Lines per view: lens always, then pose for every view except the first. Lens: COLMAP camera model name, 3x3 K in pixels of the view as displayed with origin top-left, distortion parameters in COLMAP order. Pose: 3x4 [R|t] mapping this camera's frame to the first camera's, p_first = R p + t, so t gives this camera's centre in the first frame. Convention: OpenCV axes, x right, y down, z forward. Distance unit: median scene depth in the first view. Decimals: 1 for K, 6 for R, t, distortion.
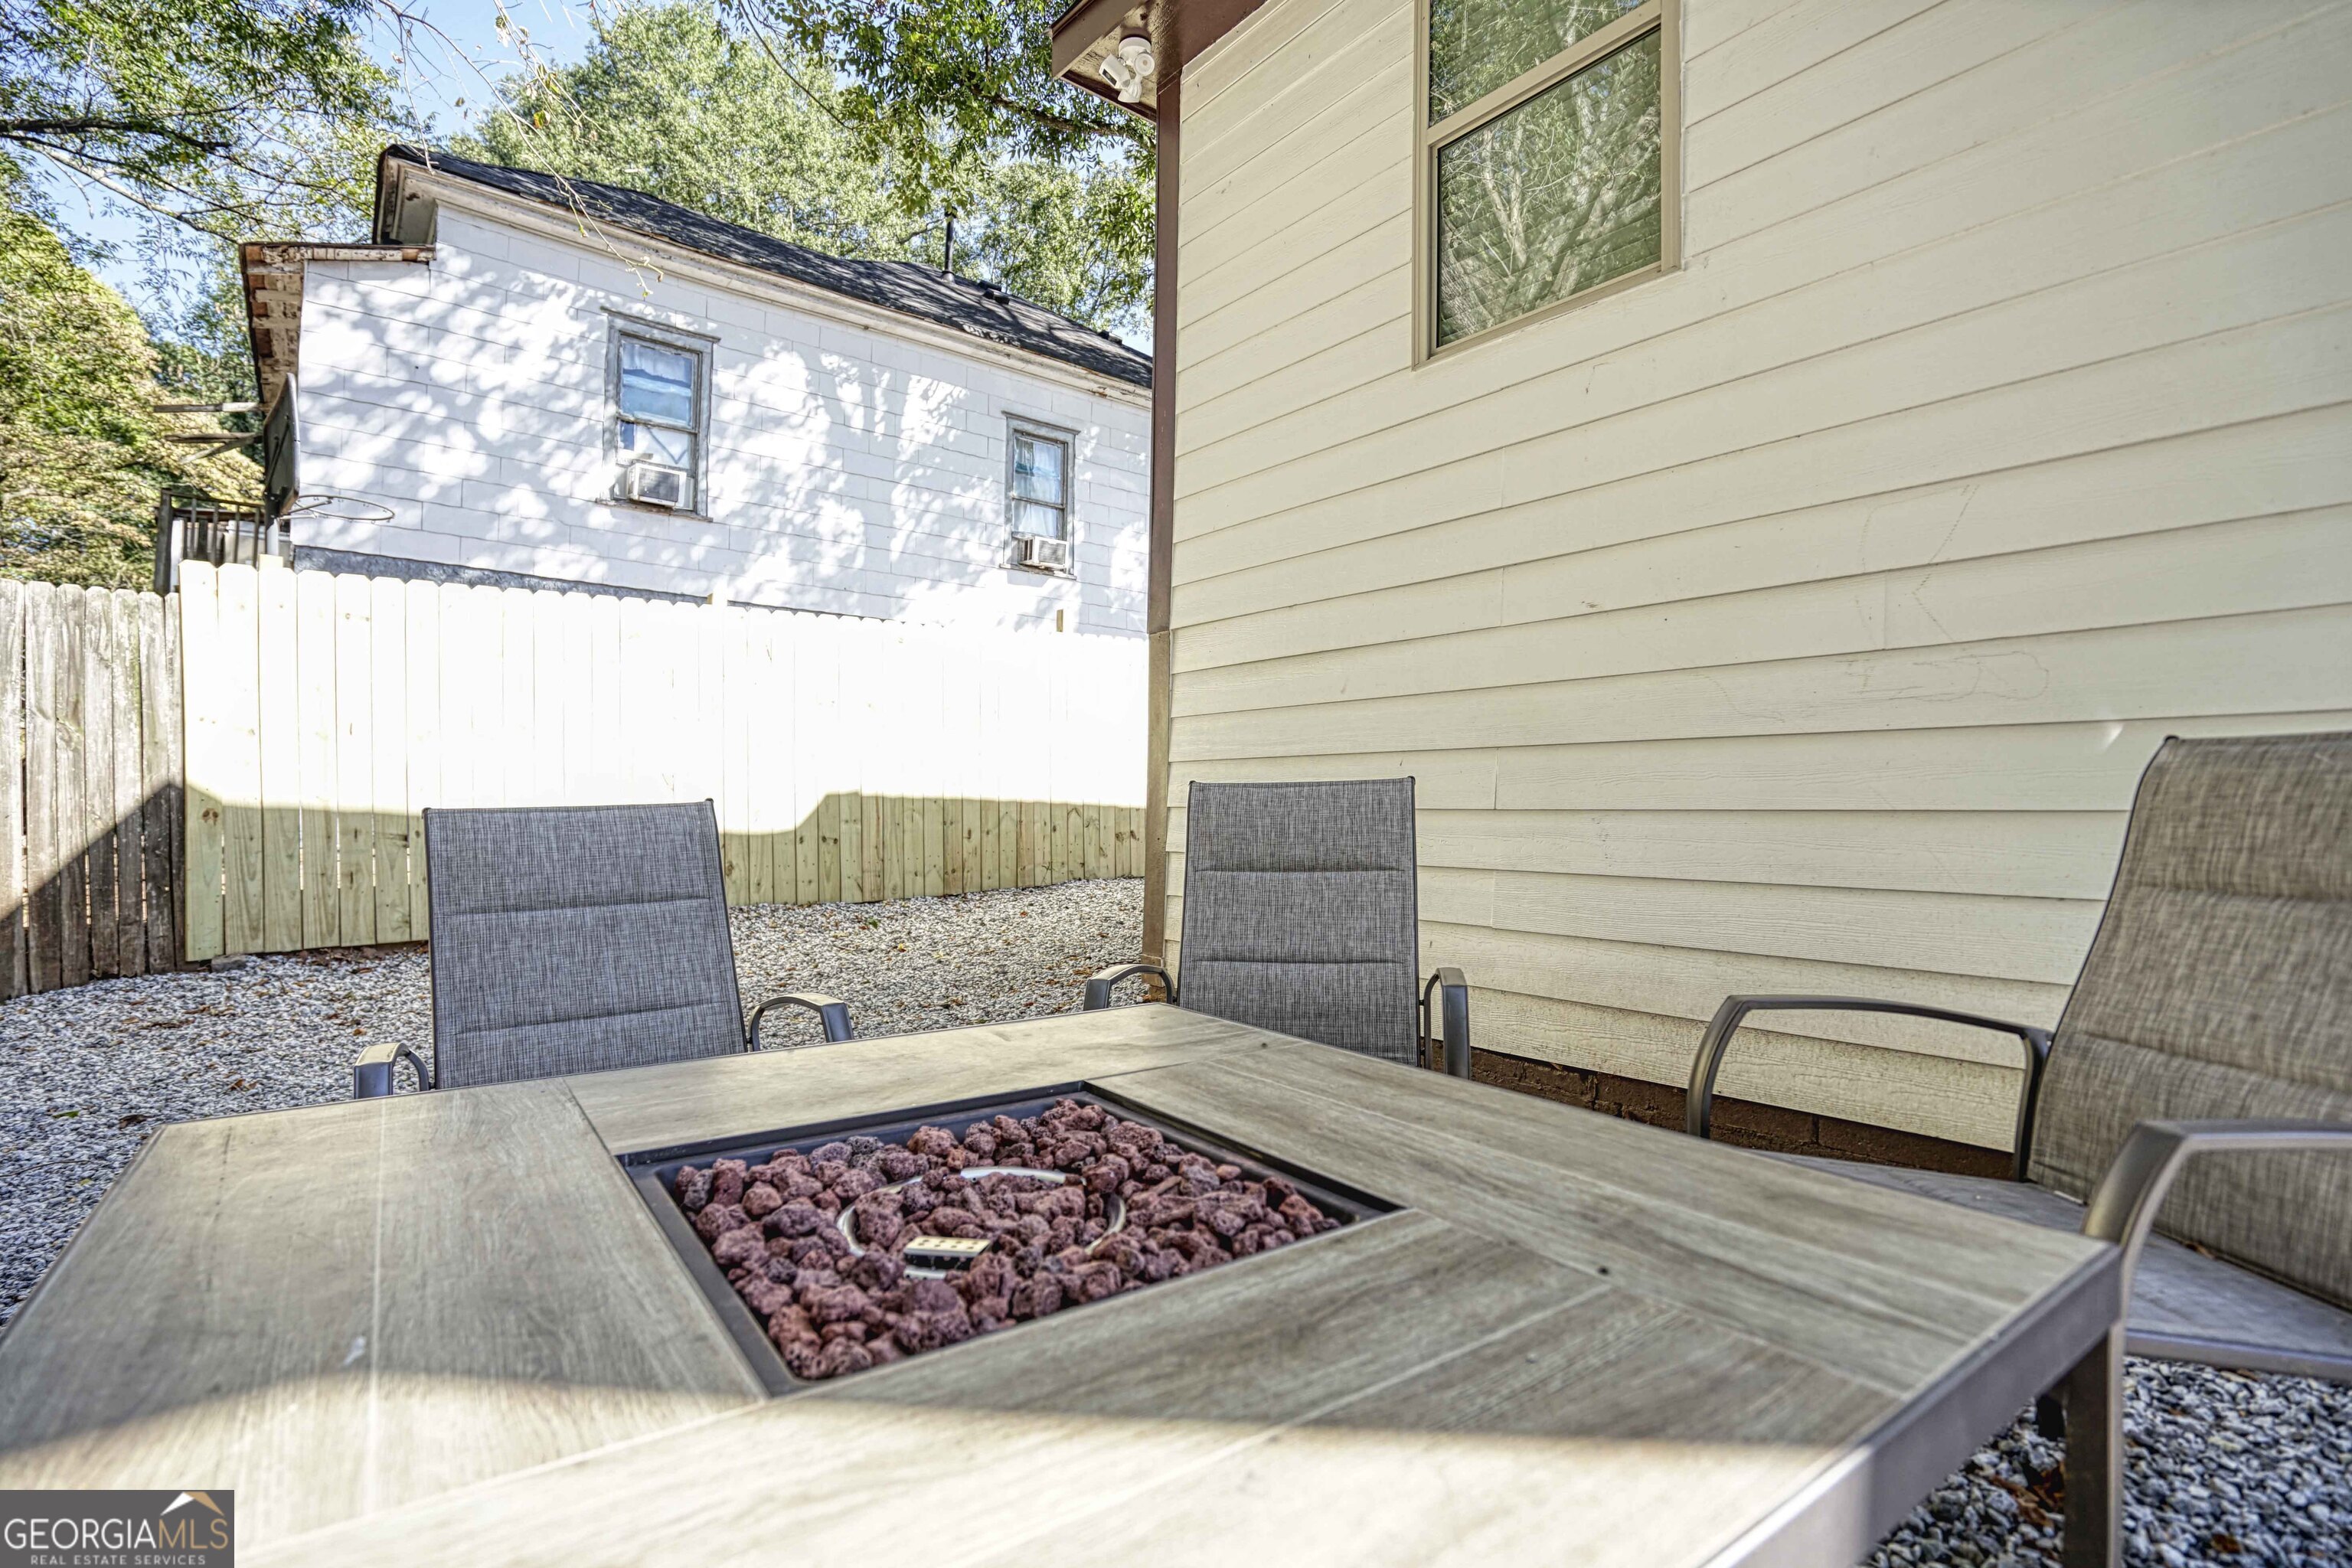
lens RADIAL K [[1116.2, 0, 1167.2], [0, 1116.2, 796.8], [0, 0, 1]] dist [-0.053829, 0.018704]
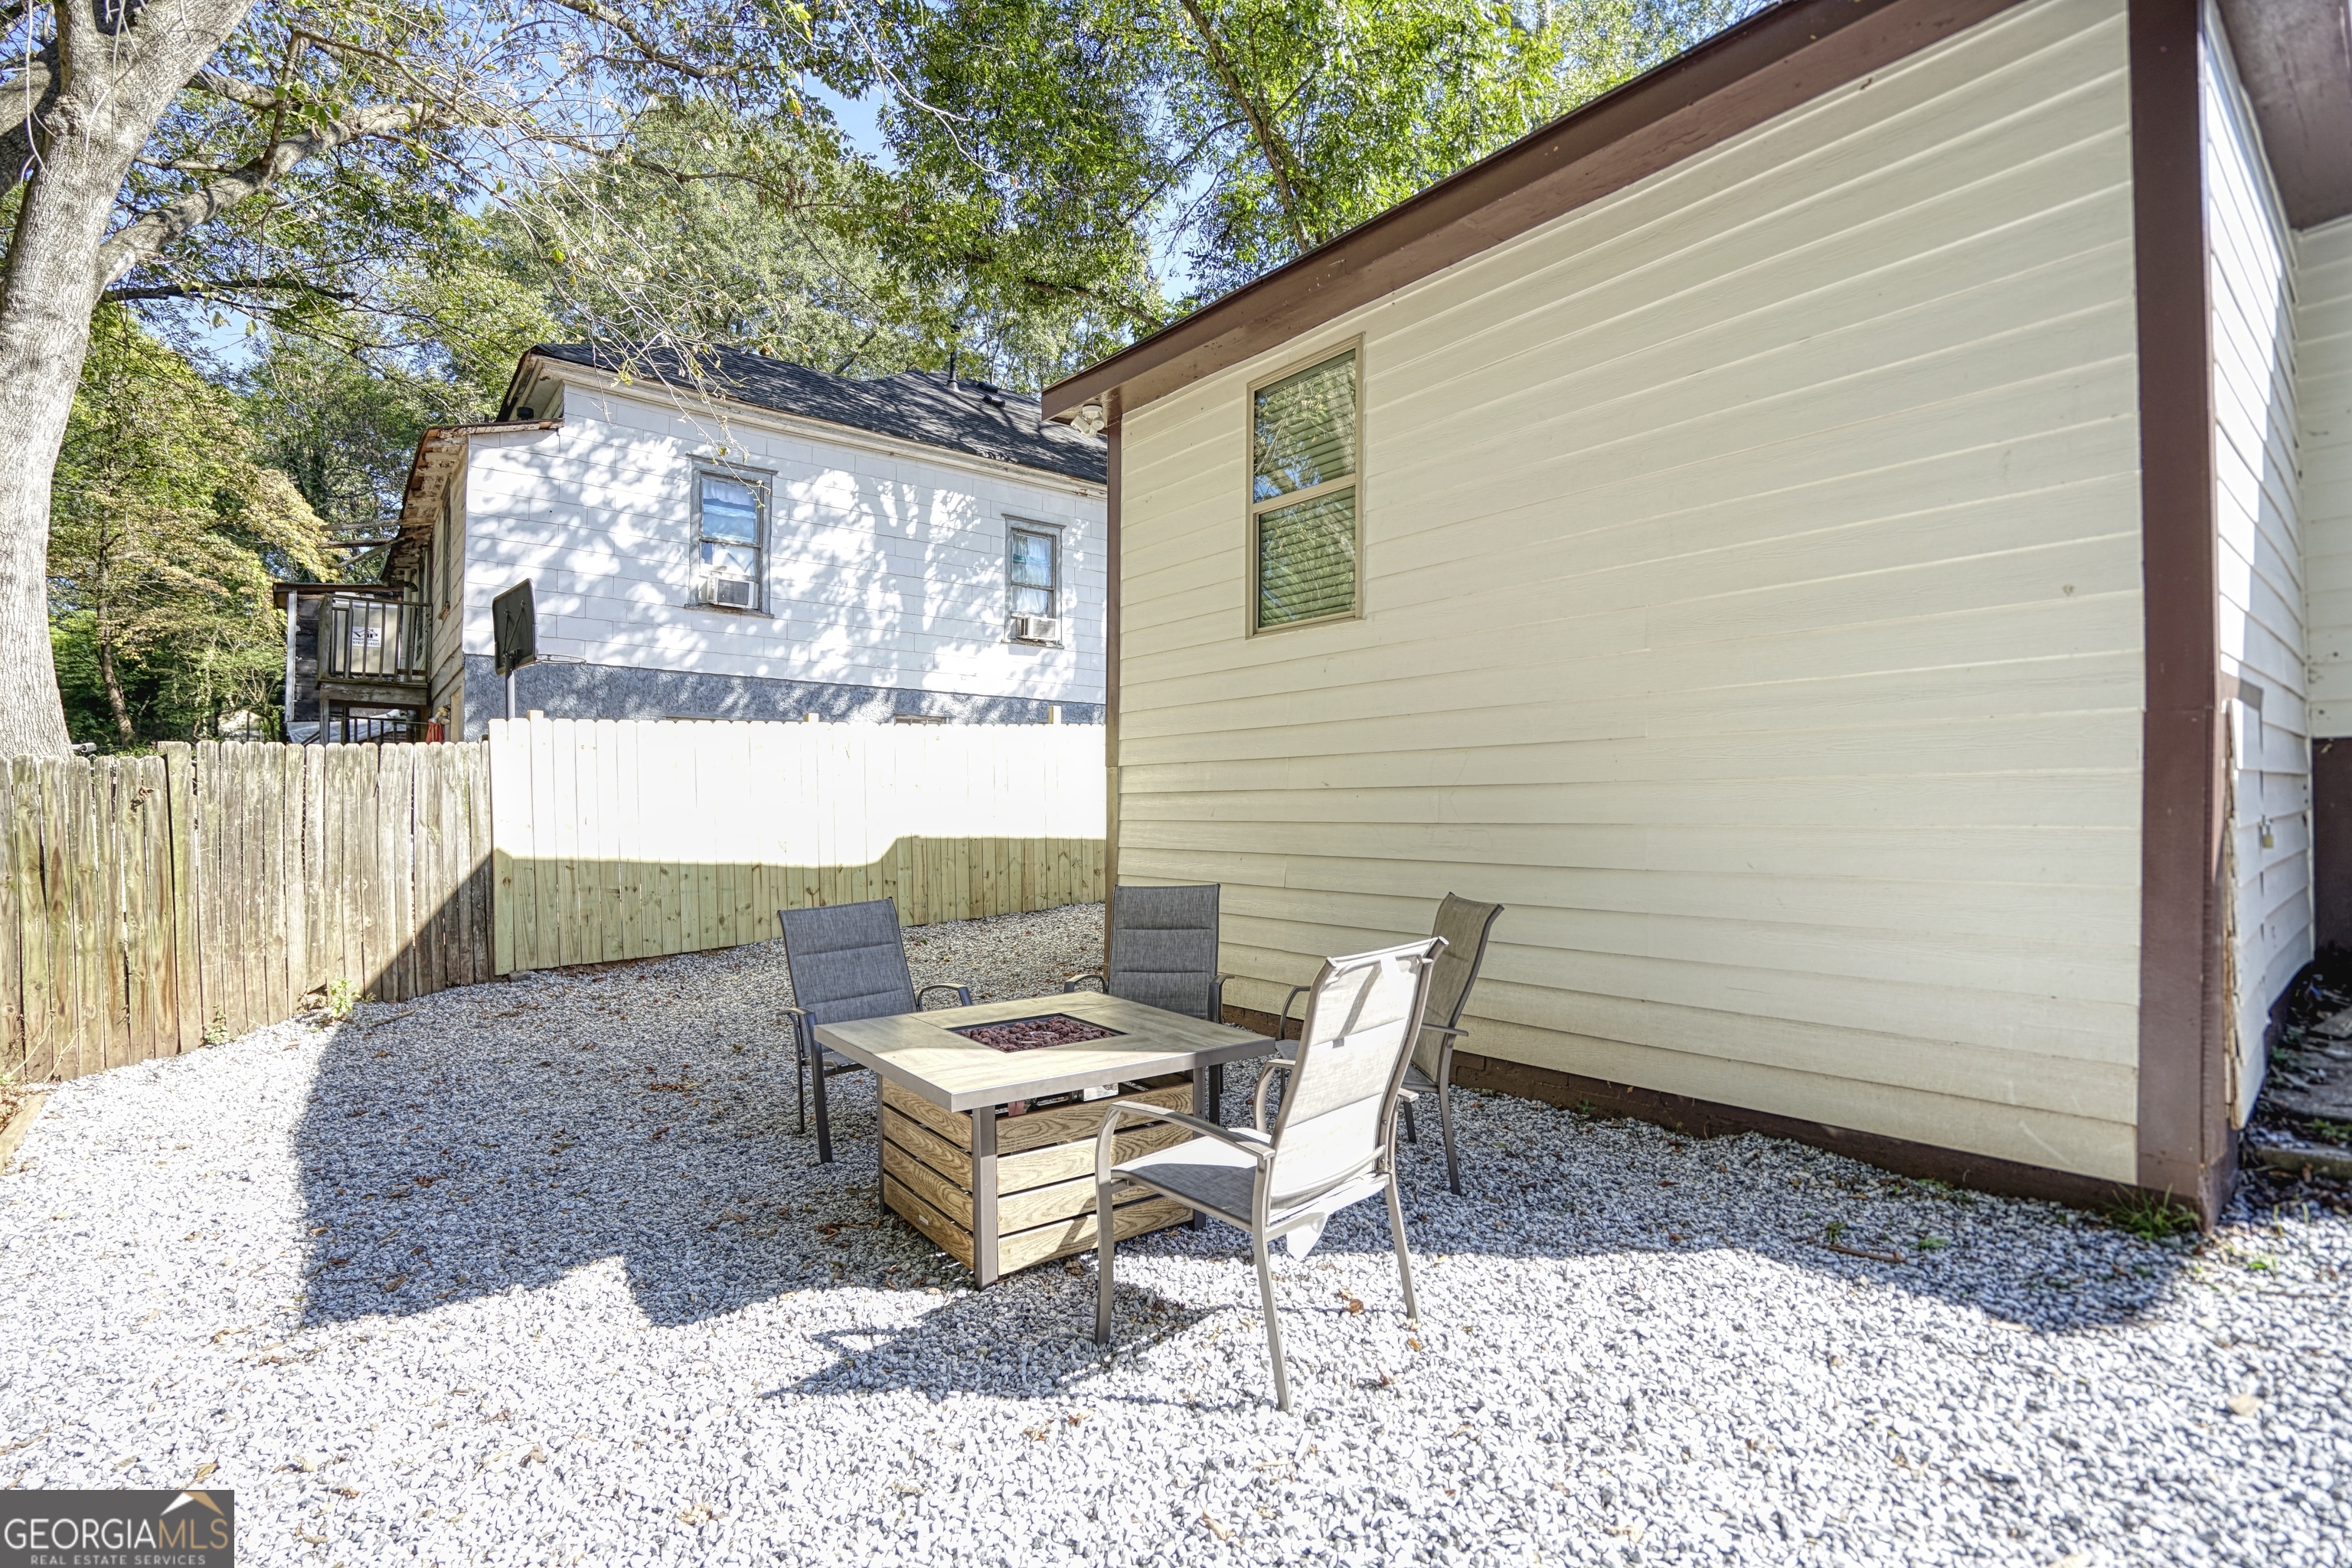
lens RADIAL K [[1091.4, 0, 1168.3], [0, 1091.4, 795.4], [0, 0, 1]] dist [-0.056983, 0.022592]
pose [[0.999890, -0.011393, 0.009534, 0.049674], [0.011397, 0.999935, -0.000344, -0.086835], [-0.009529, 0.000452, 0.999954, -0.500934]]
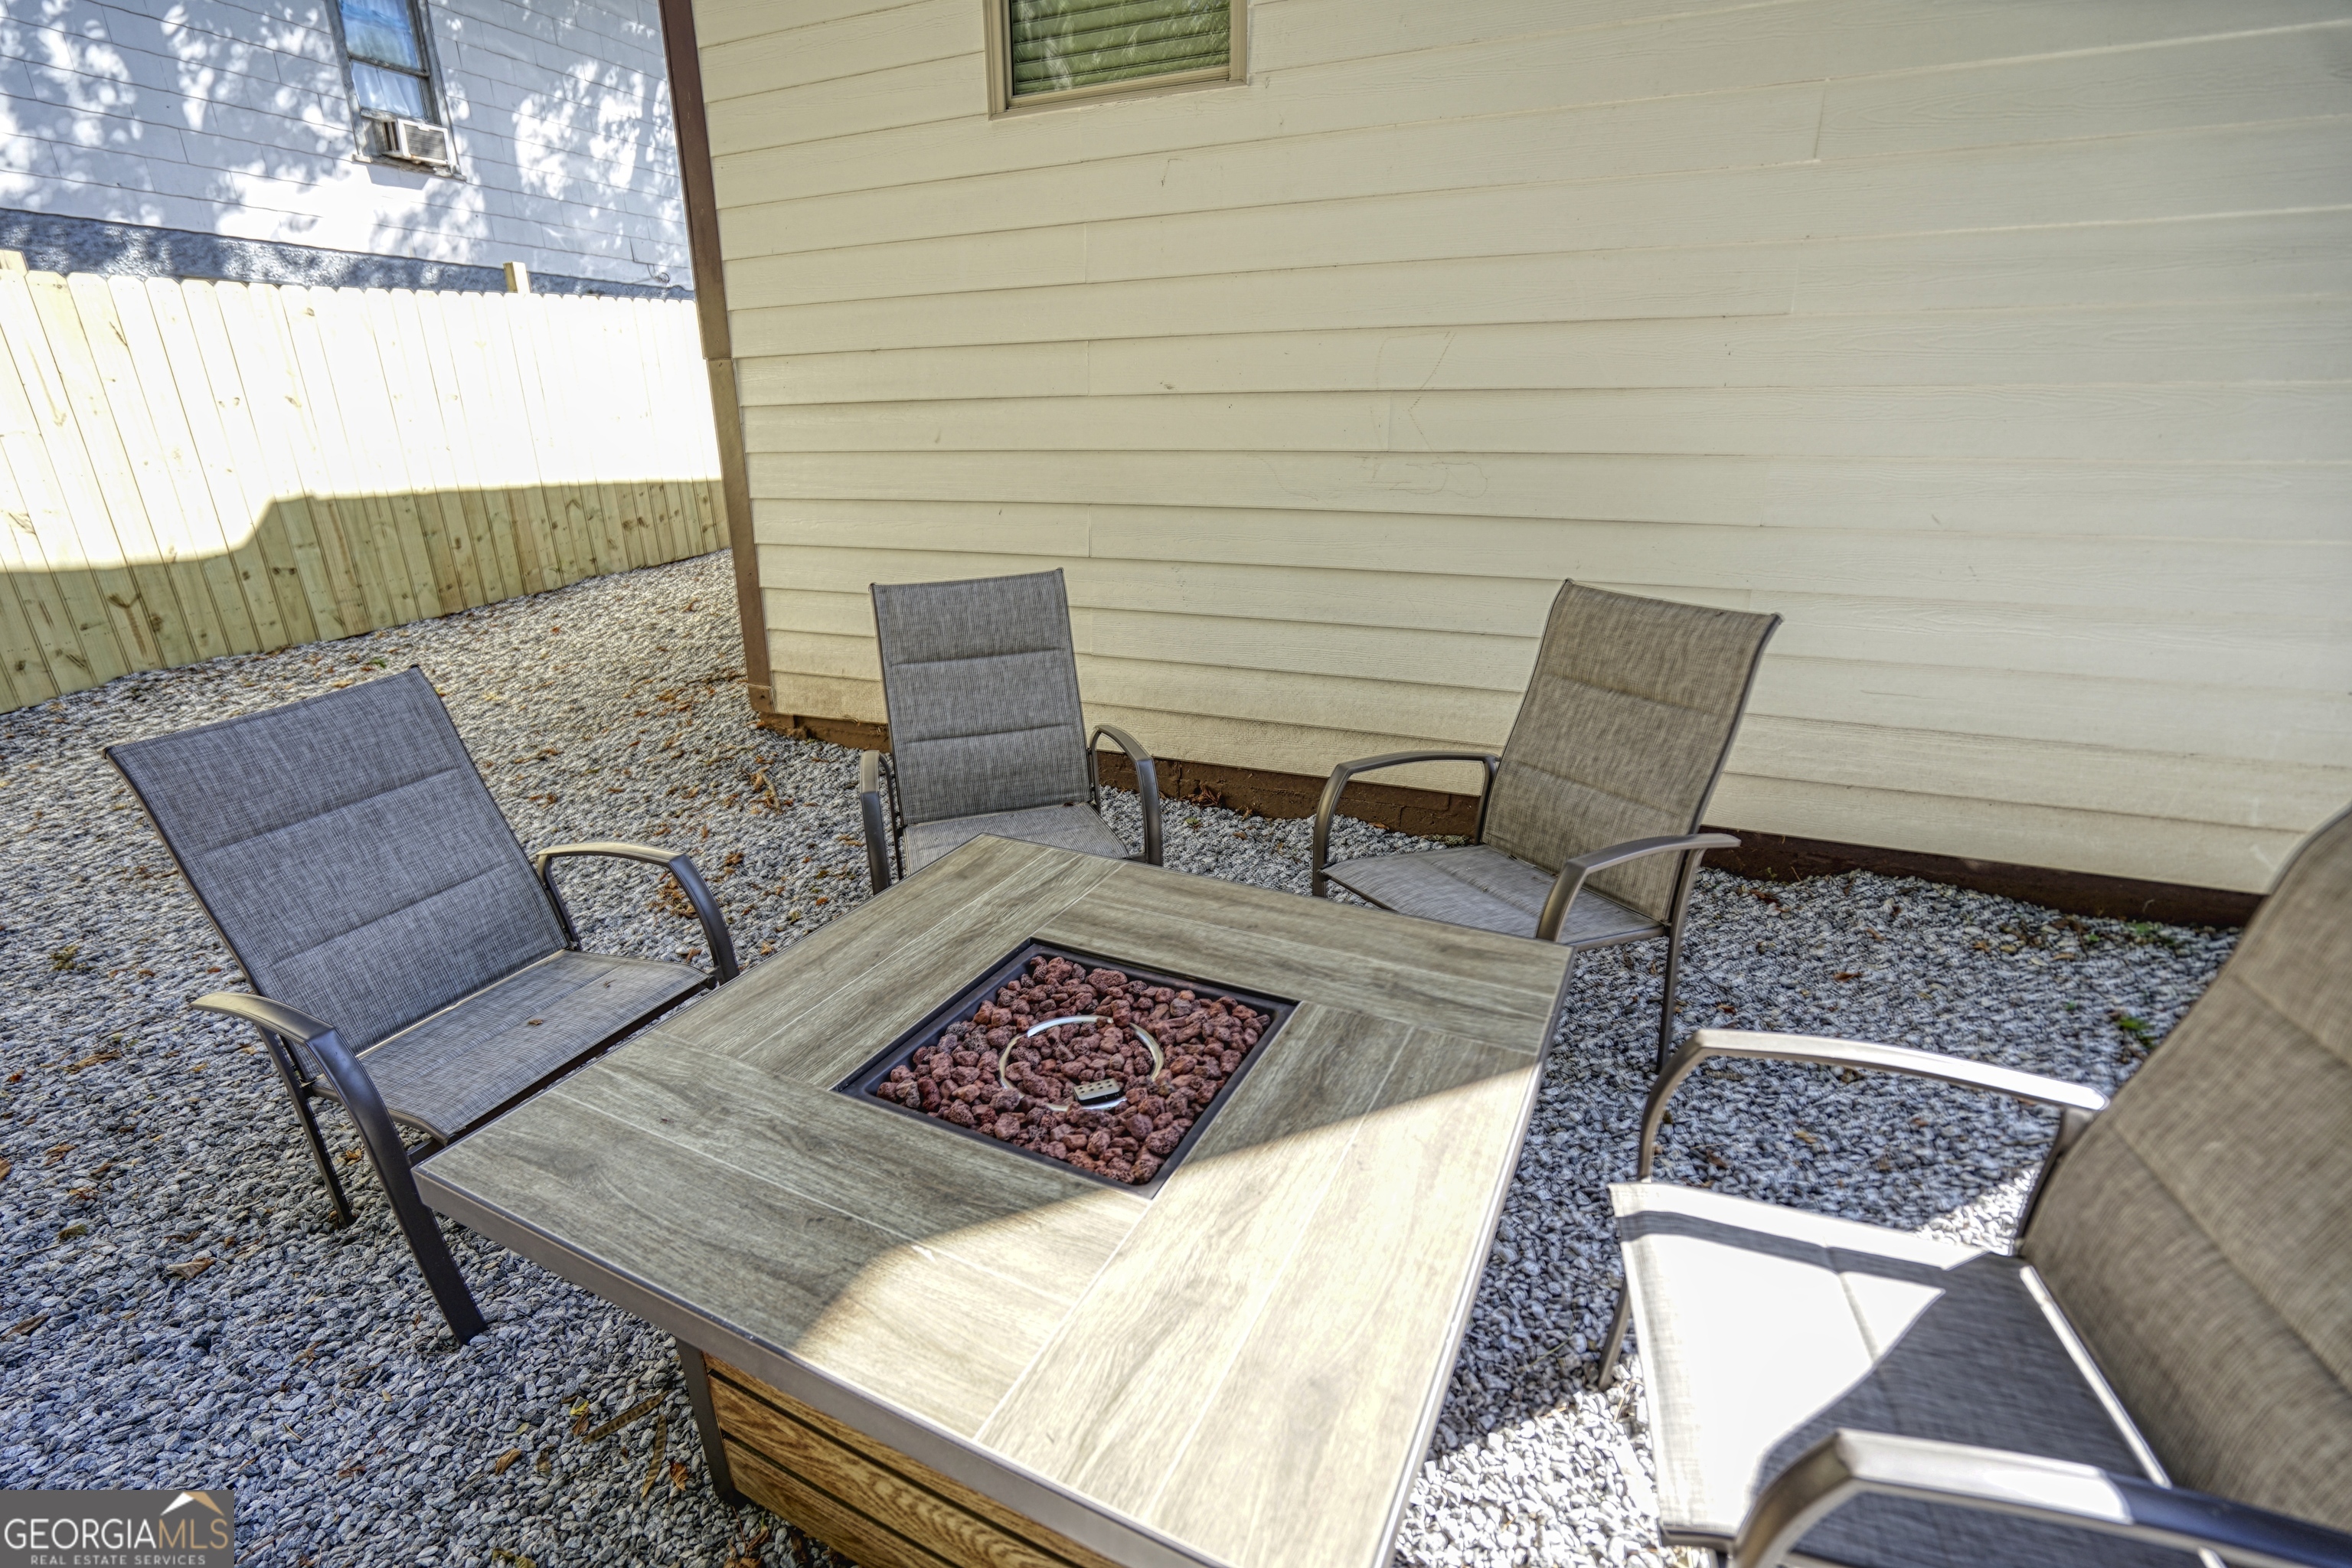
lens RADIAL K [[1091.4, 0, 1168.3], [0, 1091.4, 795.4], [0, 0, 1]] dist [-0.056983, 0.022592]
pose [[0.884268, -0.175872, 0.432596, -0.110035], [0.015342, 0.936811, 0.349500, -0.093743], [-0.466728, -0.302414, 0.831090, -0.055396]]
